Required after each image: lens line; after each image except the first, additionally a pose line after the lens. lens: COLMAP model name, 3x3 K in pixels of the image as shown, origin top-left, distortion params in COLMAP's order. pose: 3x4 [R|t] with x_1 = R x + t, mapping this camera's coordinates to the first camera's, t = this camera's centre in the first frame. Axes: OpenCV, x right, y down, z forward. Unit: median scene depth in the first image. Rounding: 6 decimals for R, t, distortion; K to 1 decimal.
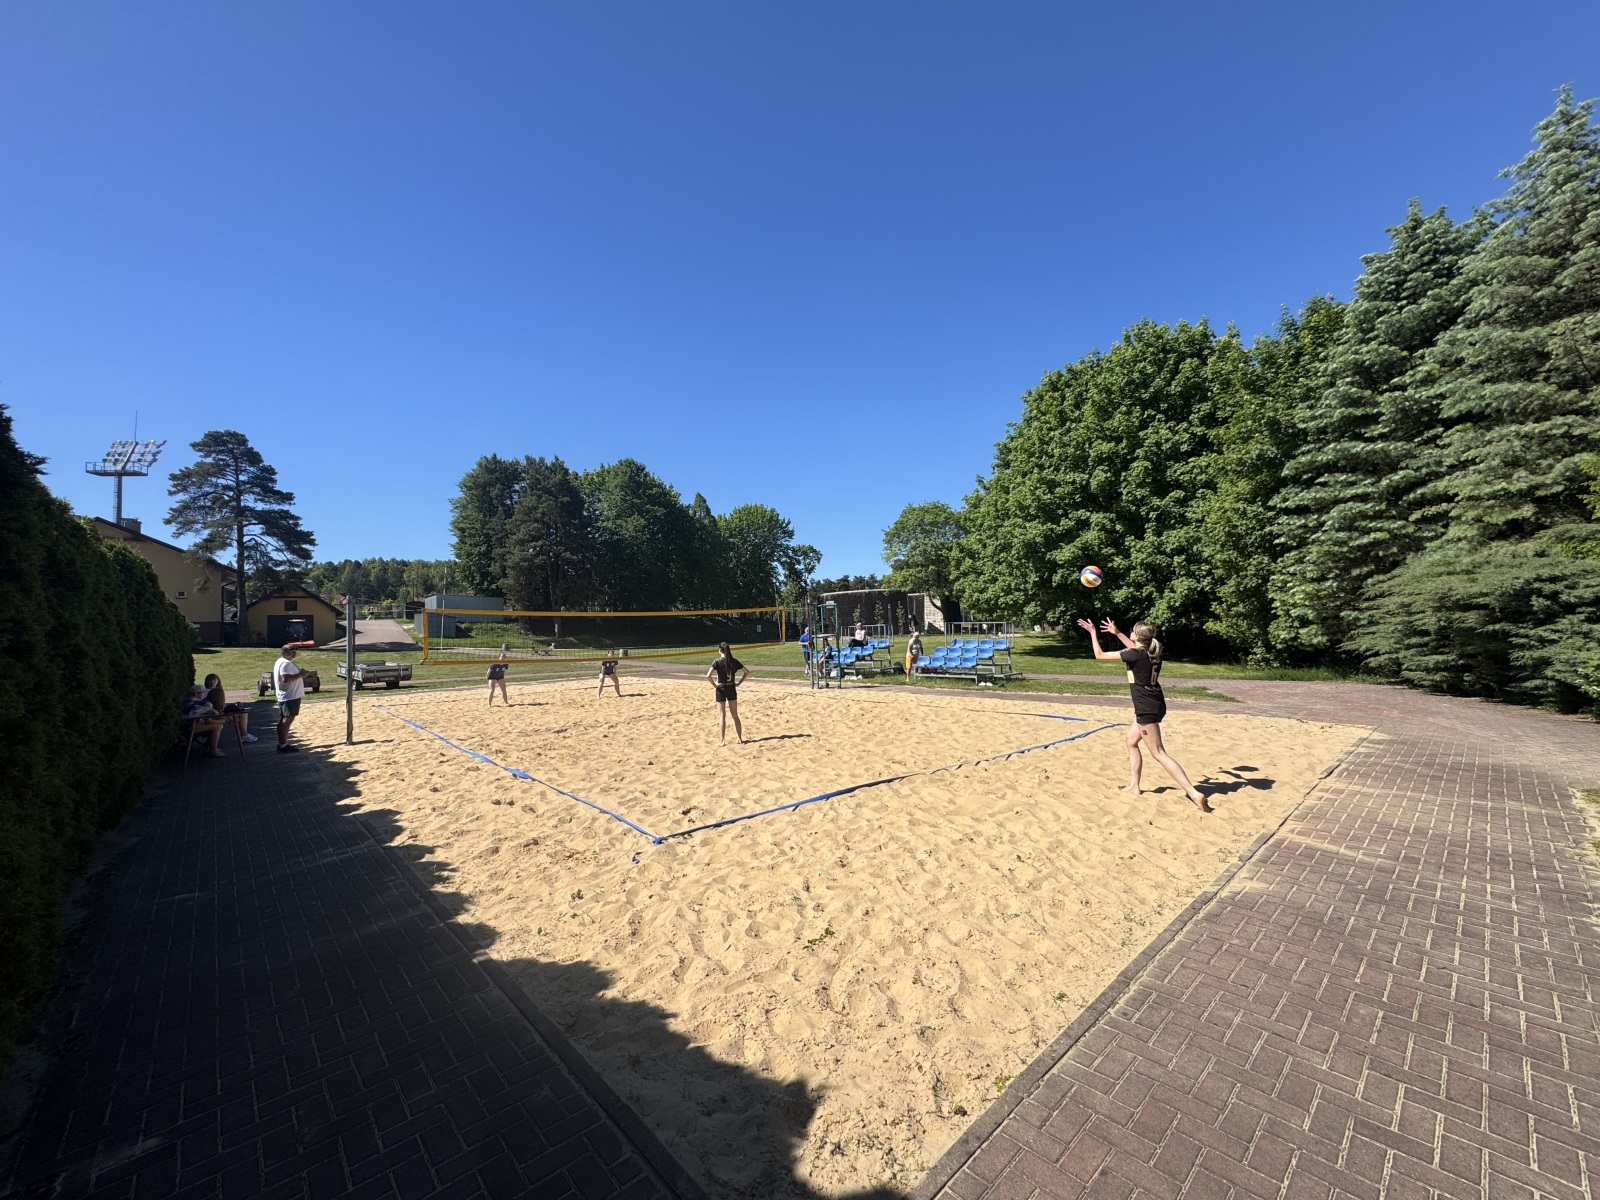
lens RADIAL K [[636.7, 0, 805.9], [0, 636.7, 604.6], [0, 0, 1]] dist [-0.003361, -0.001180]
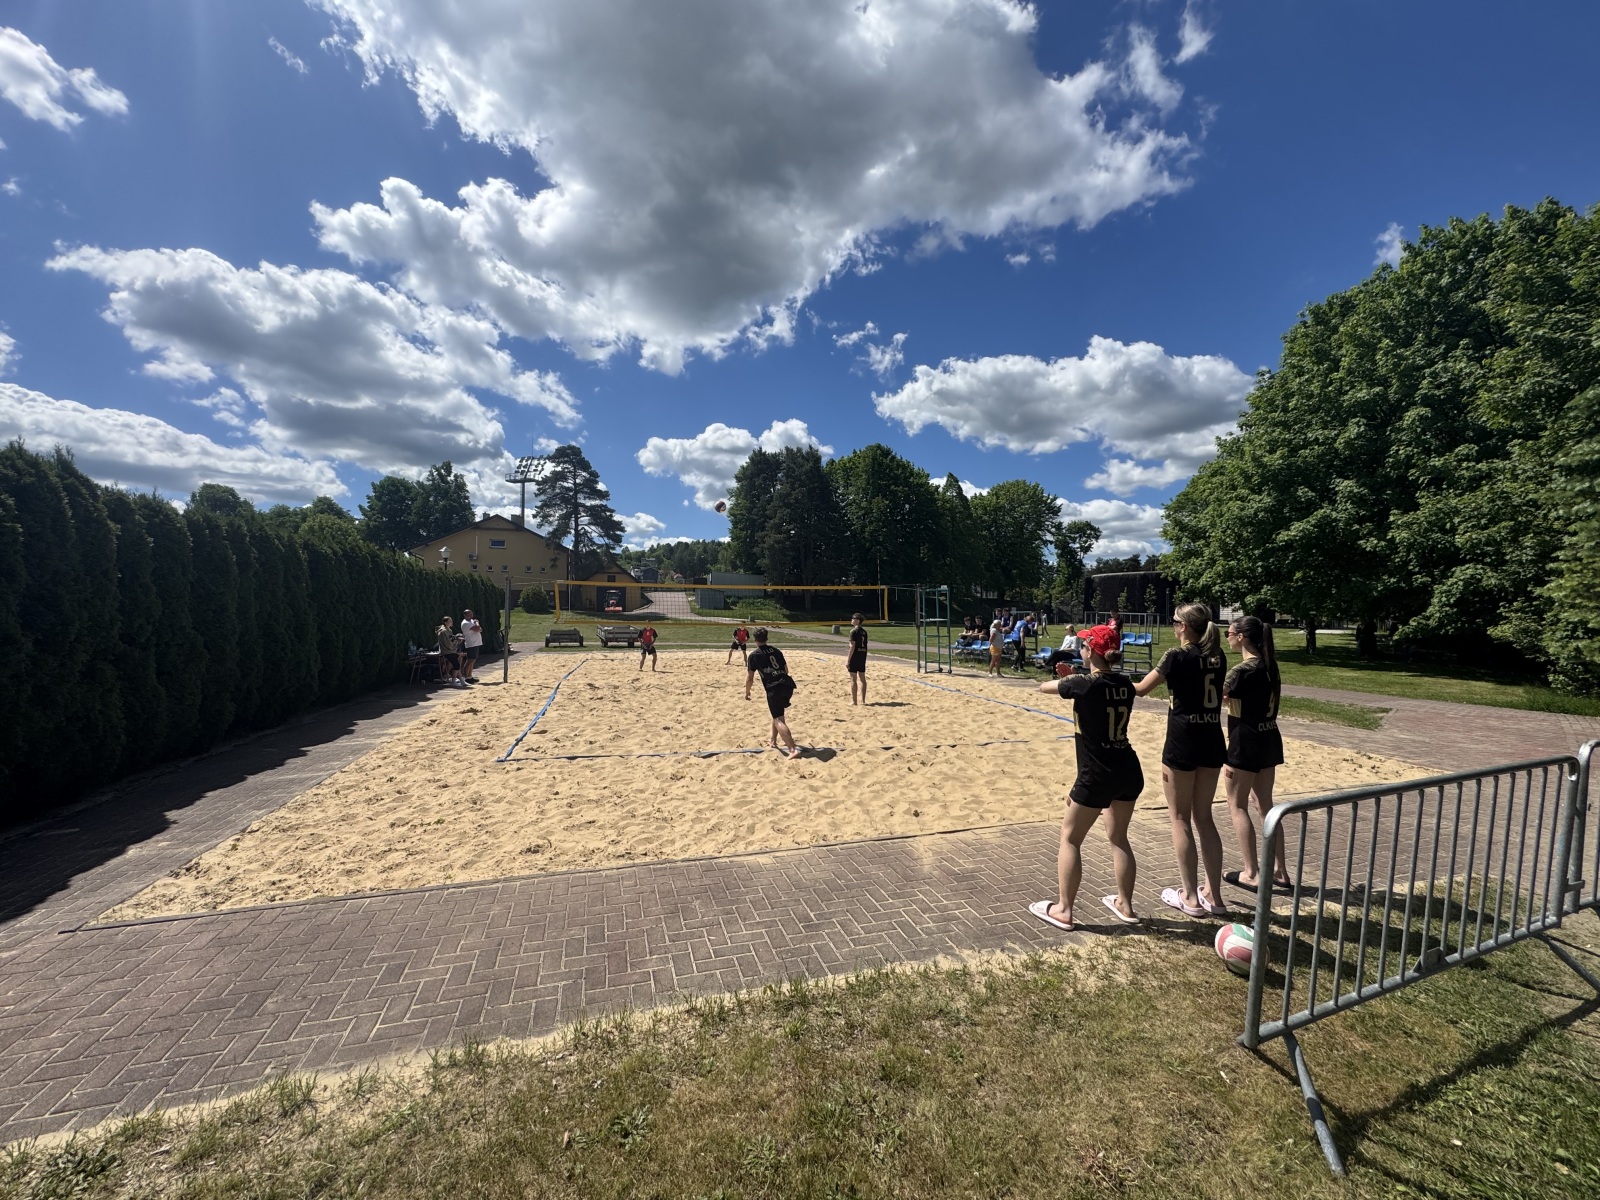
lens RADIAL K [[636.7, 0, 801.8], [0, 636.7, 602.8], [0, 0, 1]] dist [-0.003361, -0.001180]
pose [[0.905136, 0.031884, -0.423926, 0.092143], [-0.019095, 0.999226, 0.034381, -0.003066], [0.424694, -0.023025, 0.905044, 0.003652]]
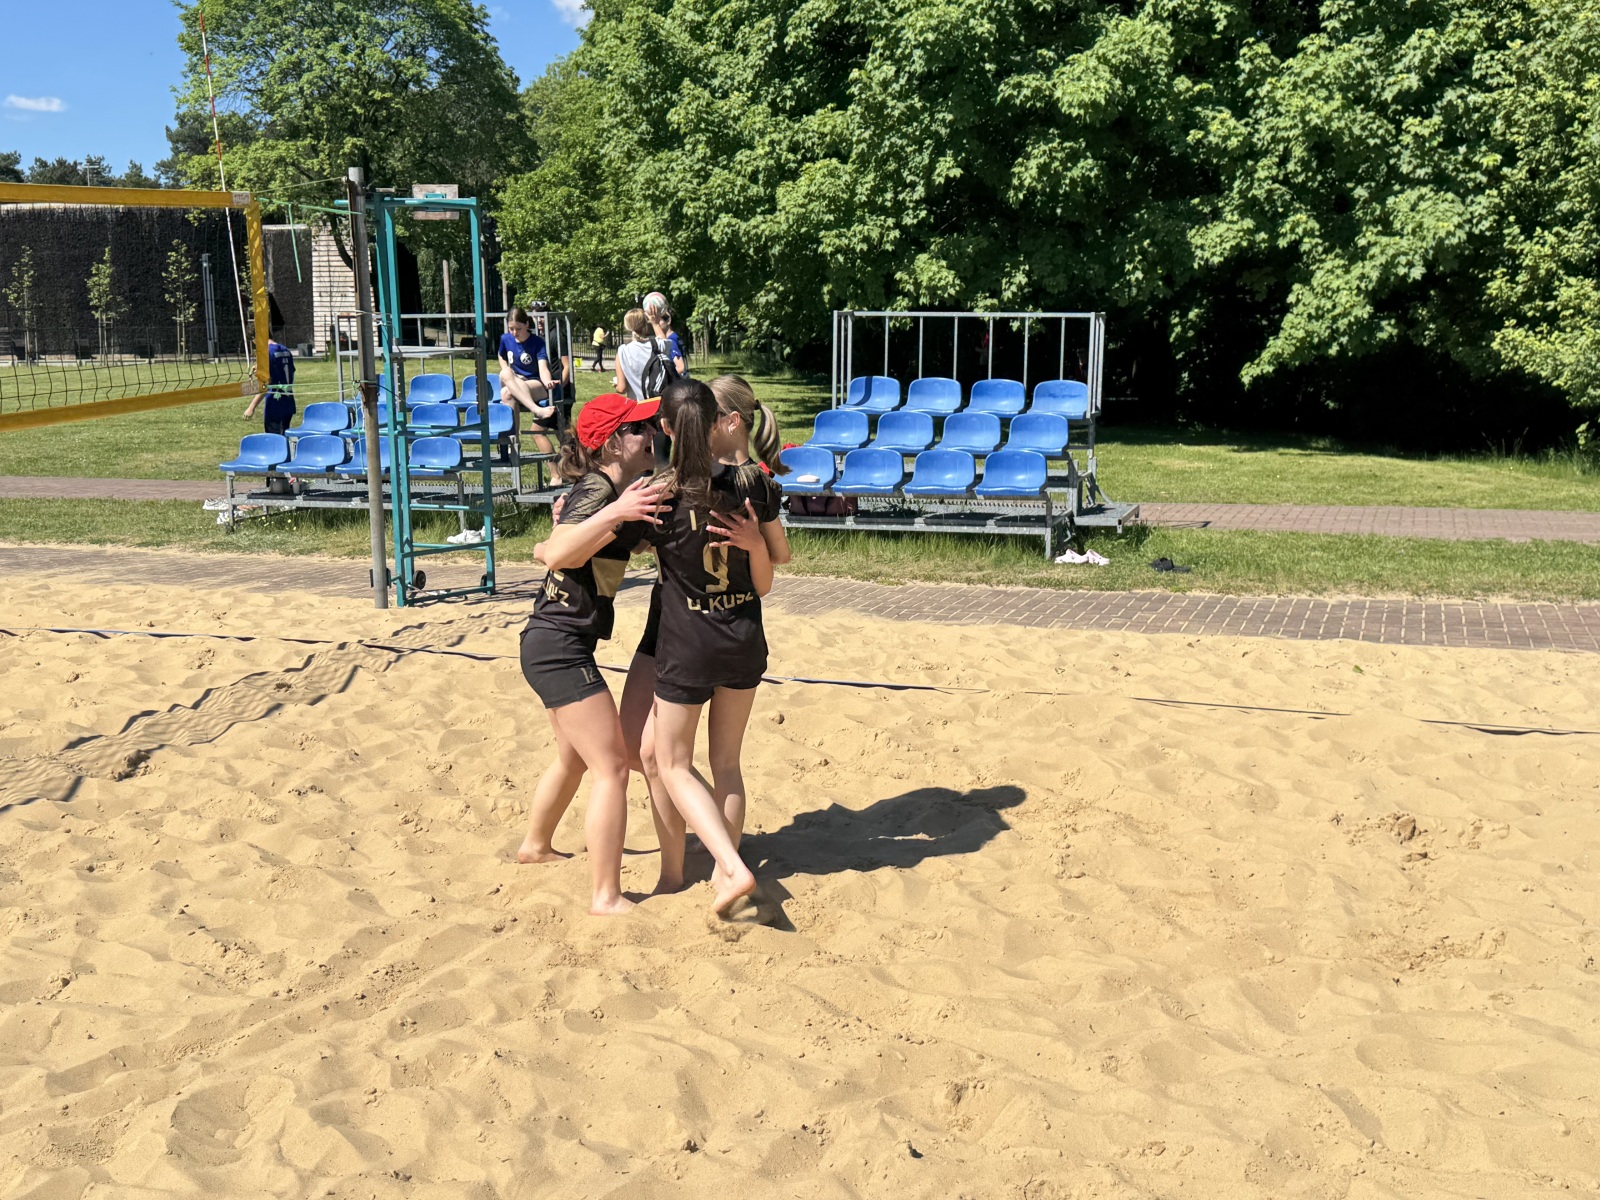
lens RADIAL K [[1810.4, 0, 792.0], [0, 1810.4, 596.3], [0, 0, 1]] dist [0.048350, 0.000000]
pose [[0.890060, -0.040000, 0.454086, -0.045942], [-0.040223, 0.985365, 0.165641, 0.008586], [-0.454066, -0.165695, 0.875425, 0.139187]]
